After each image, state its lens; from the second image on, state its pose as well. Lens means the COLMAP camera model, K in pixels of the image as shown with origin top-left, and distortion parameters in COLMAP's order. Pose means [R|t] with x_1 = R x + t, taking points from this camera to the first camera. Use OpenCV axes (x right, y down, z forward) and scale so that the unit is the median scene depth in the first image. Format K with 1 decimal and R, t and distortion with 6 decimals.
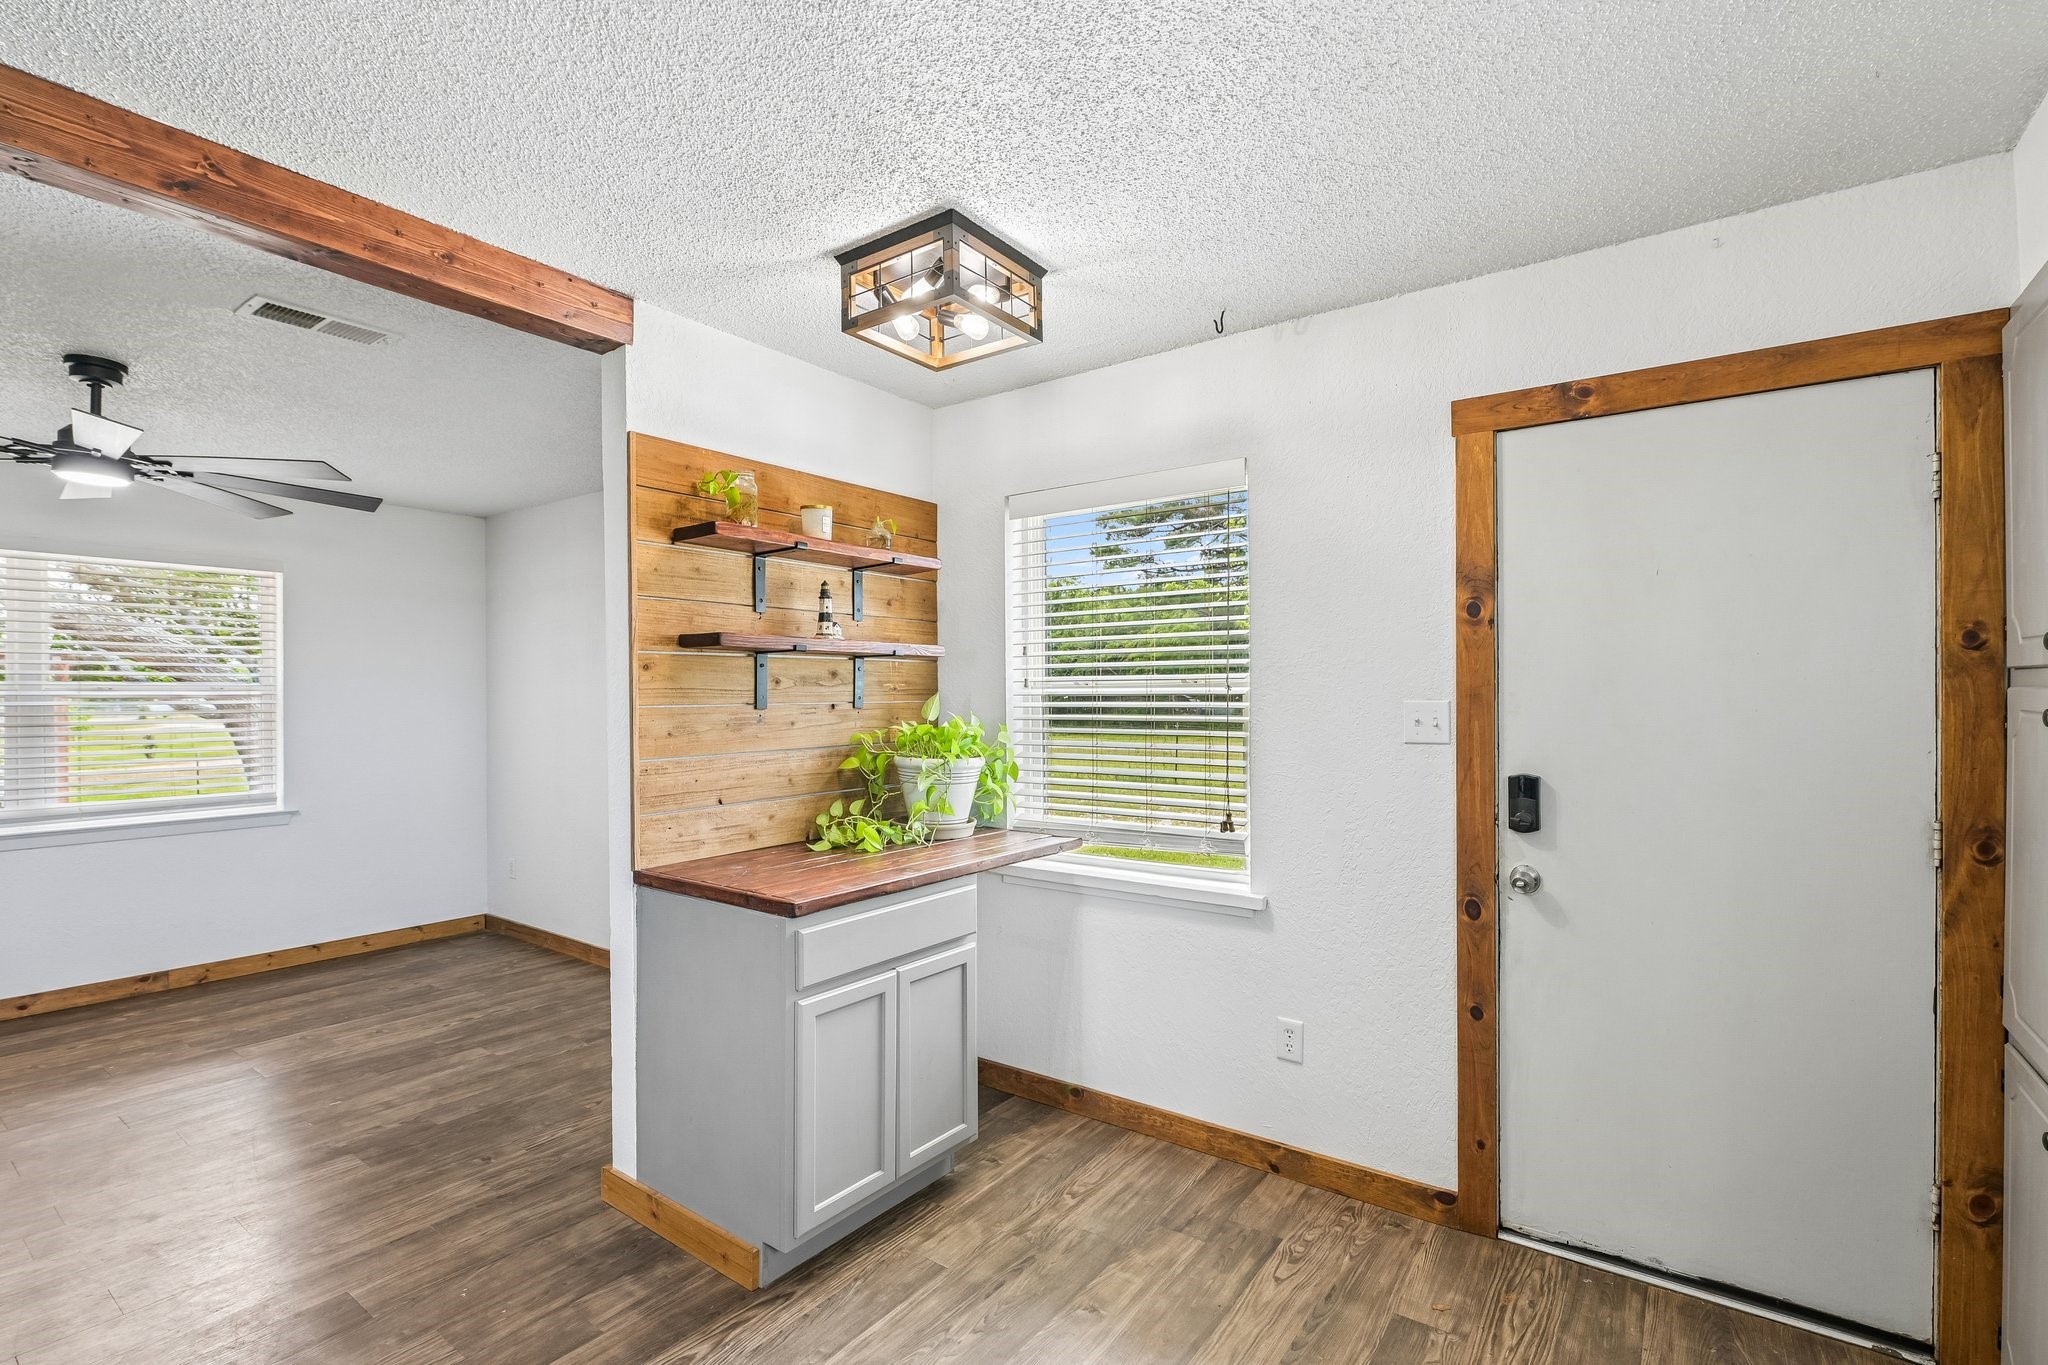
lens RADIAL K [[935.2, 0, 1024.0], [0, 935.2, 682.5], [0, 0, 1]] dist [-0.008549, -0.000414]
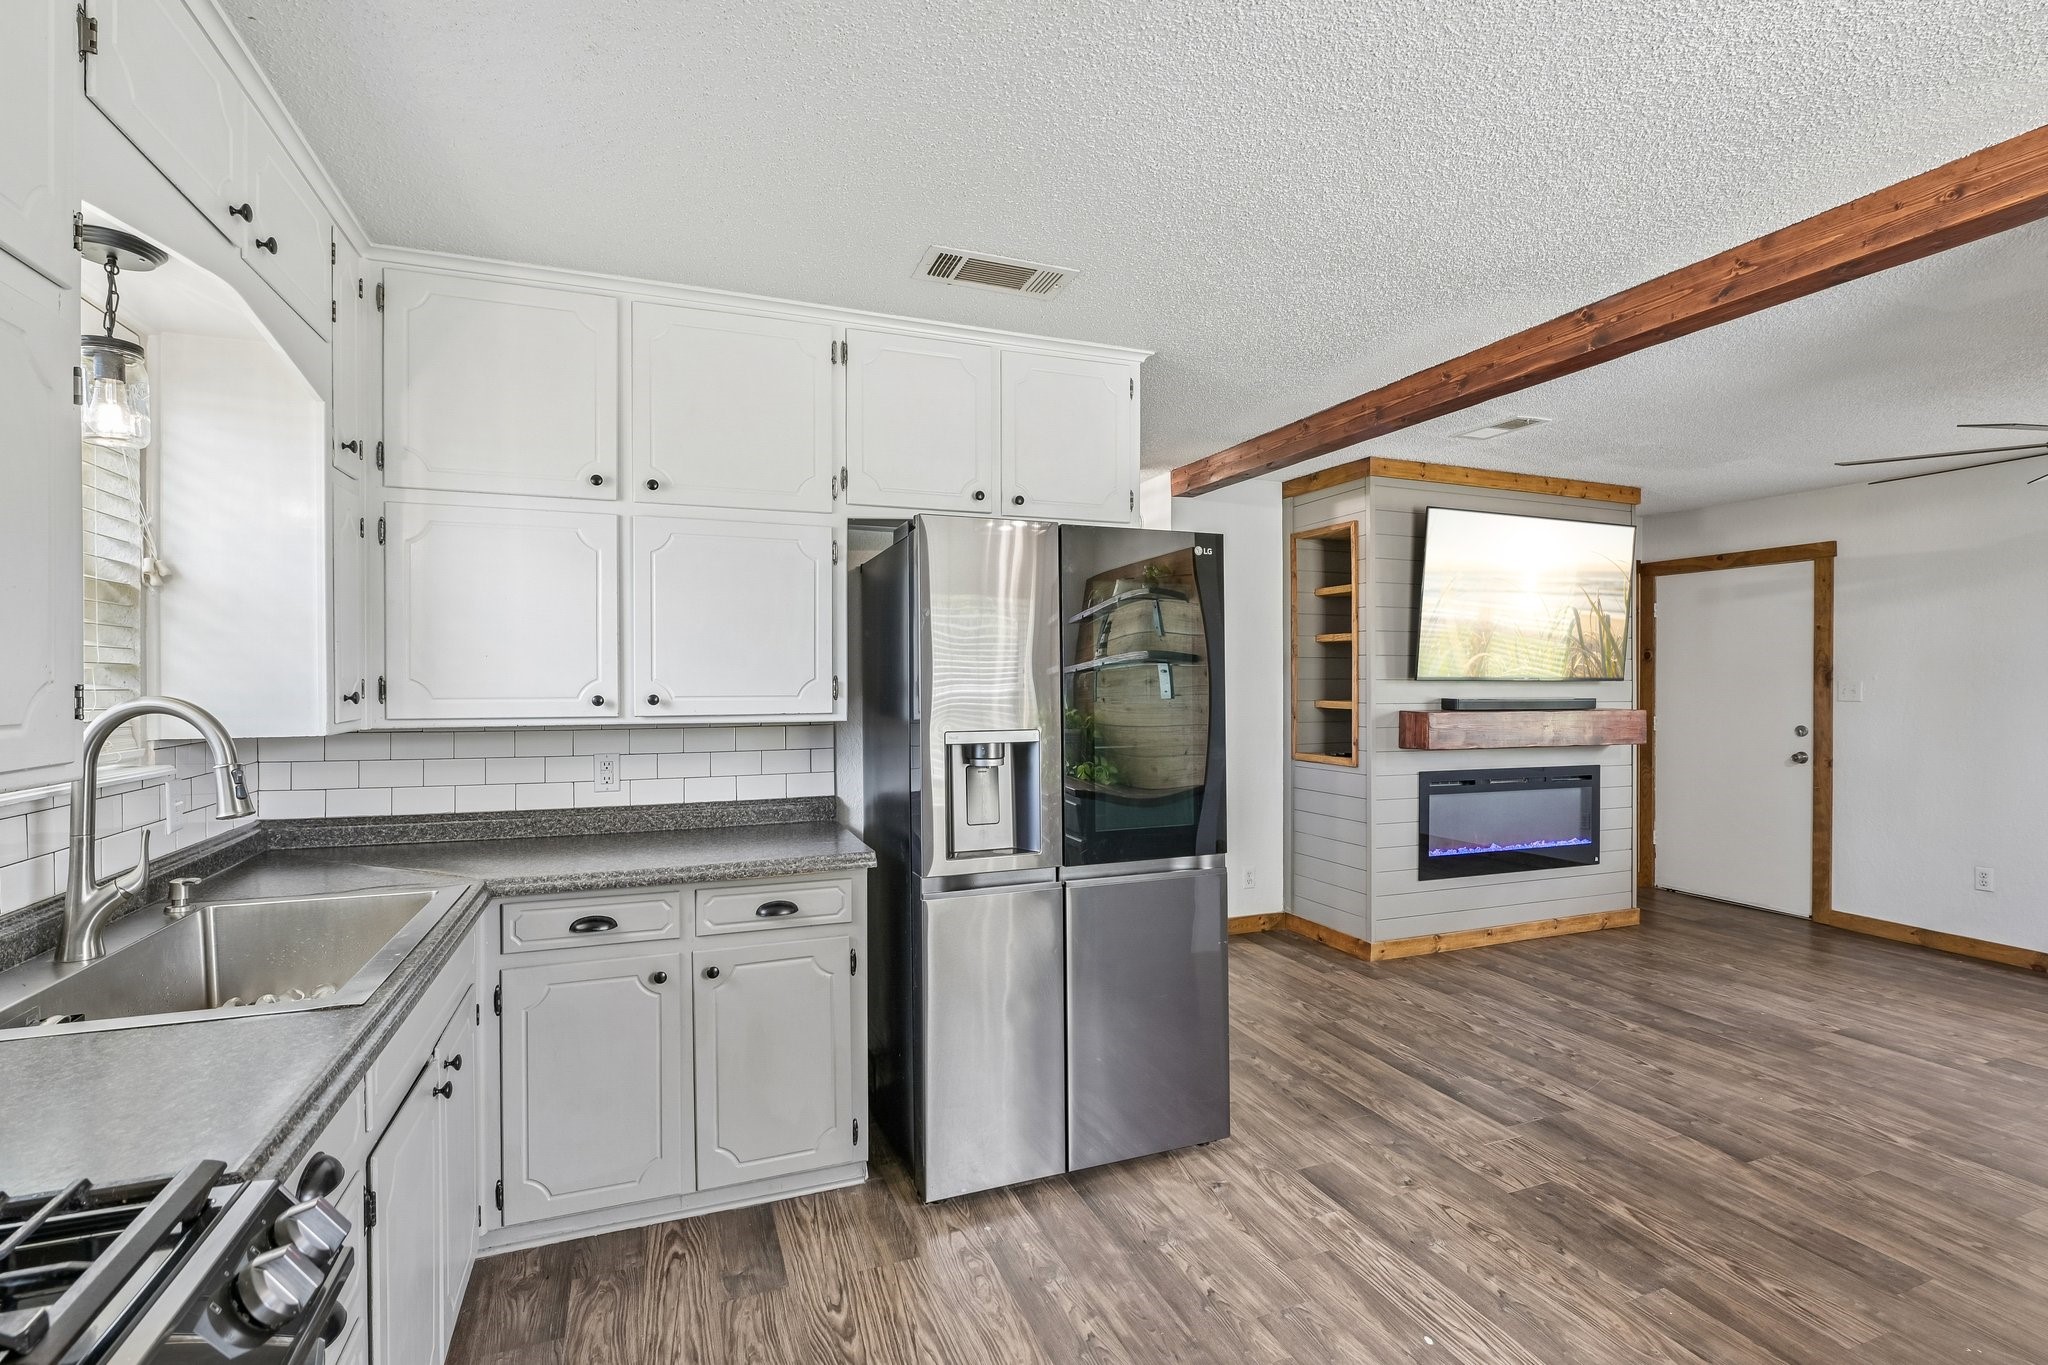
lens RADIAL K [[935.2, 0, 1024.0], [0, 935.2, 682.5], [0, 0, 1]] dist [-0.008549, -0.000414]
pose [[-0.540808, 0.006775, -0.841119, 0.374450], [0.011000, 0.999939, 0.000982, 0.005073], [0.841074, -0.008722, -0.540849, 0.428256]]
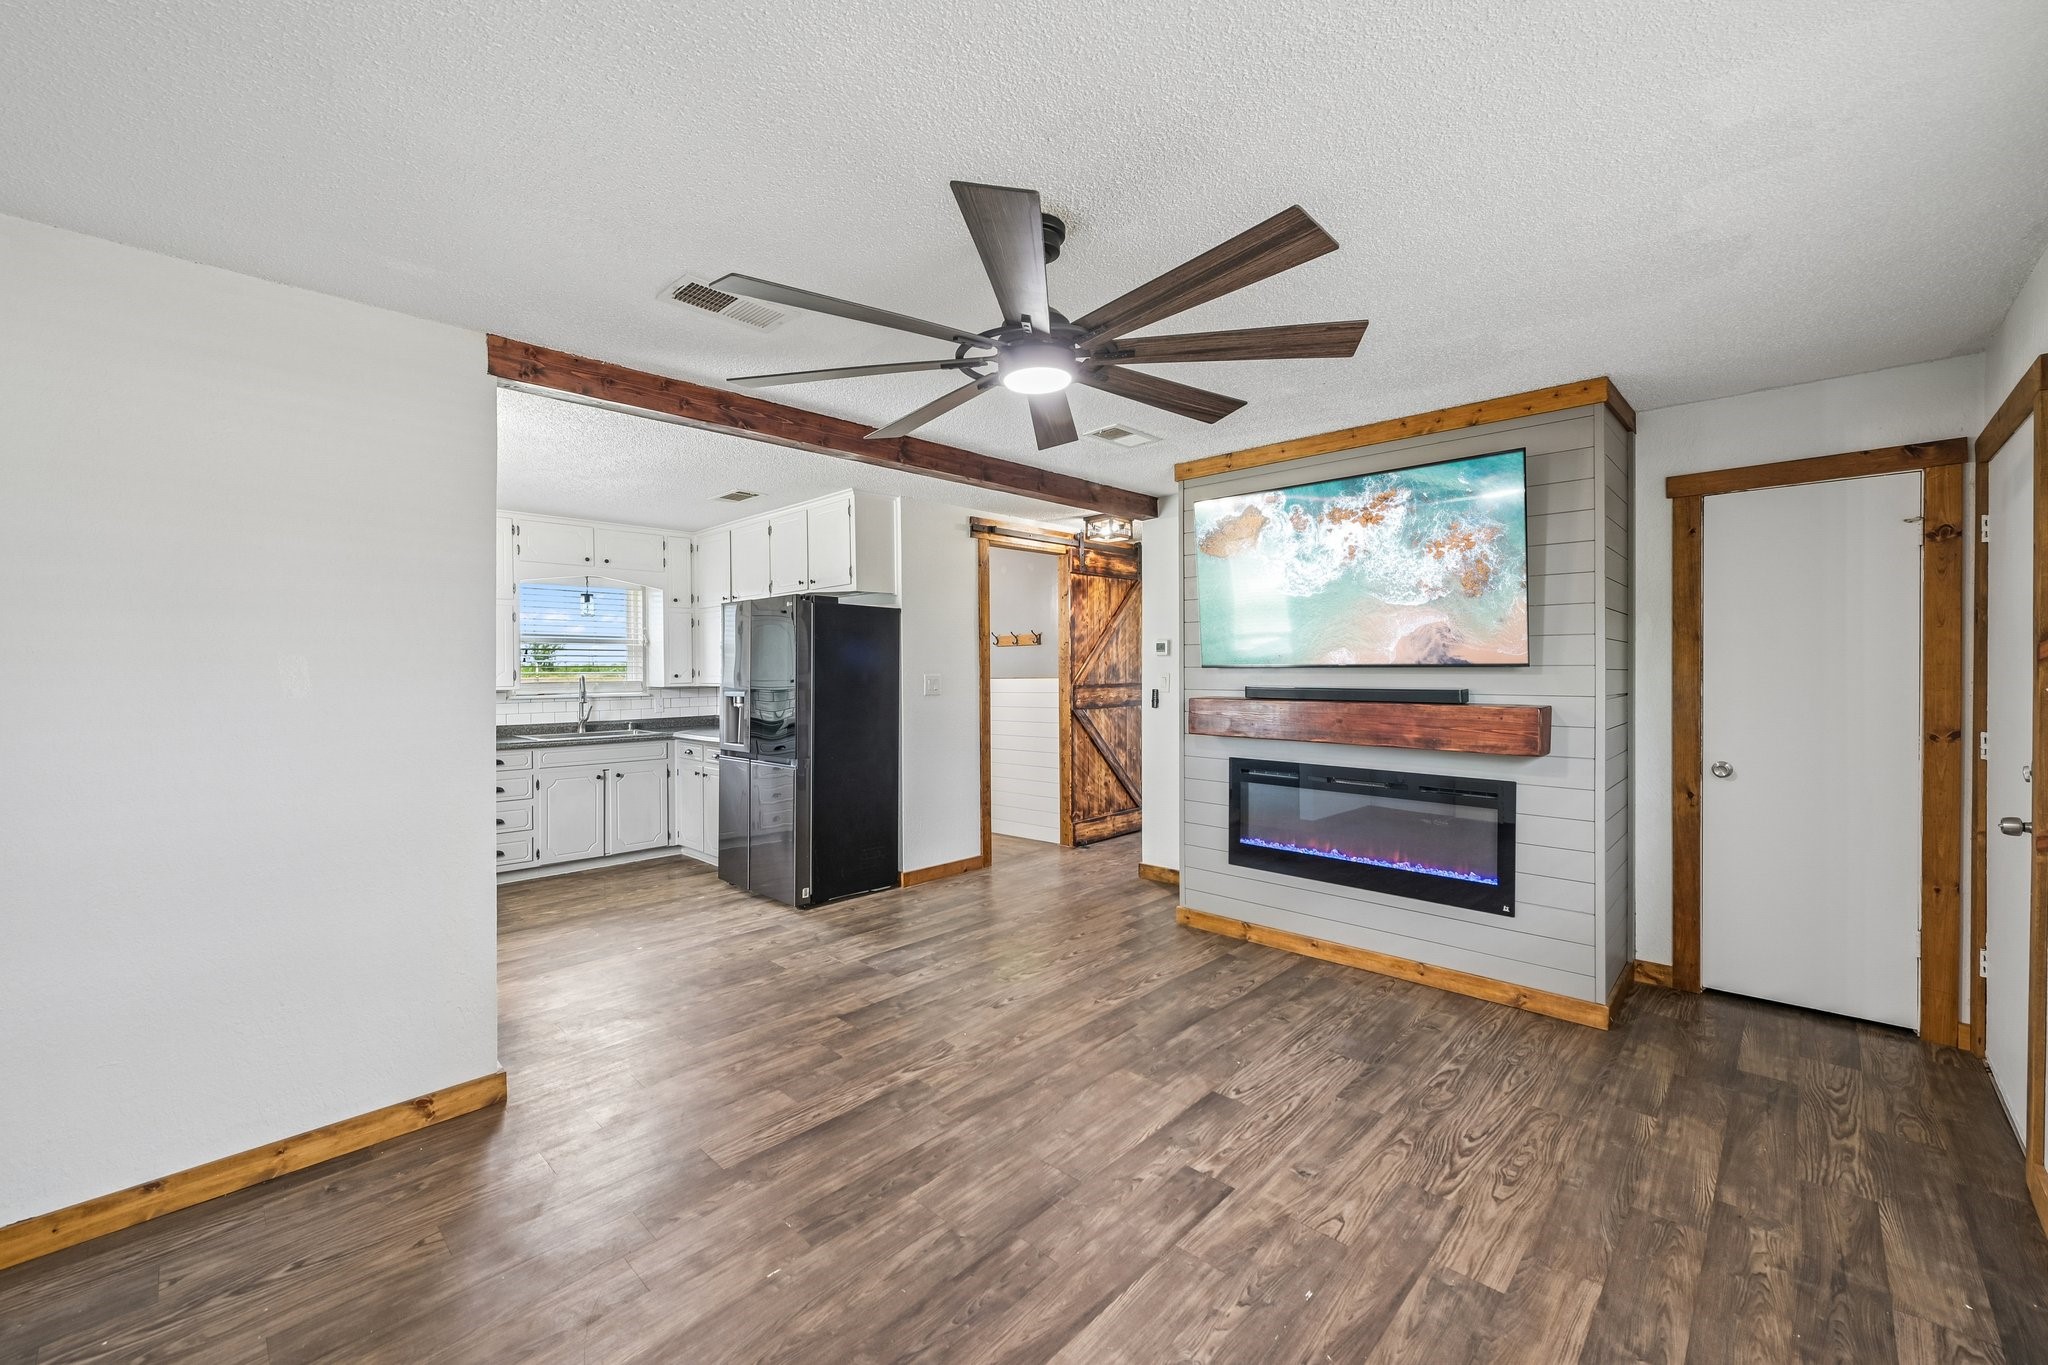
lens RADIAL K [[814.7, 0, 1035.1], [0, 814.7, 679.7], [0, 0, 1]] dist [-0.003229, -0.000266]
pose [[-0.991240, 0.007560, 0.131858, -0.882147], [0.007755, 0.999969, 0.000964, 0.022719], [-0.131847, 0.001978, -0.991268, 1.361357]]
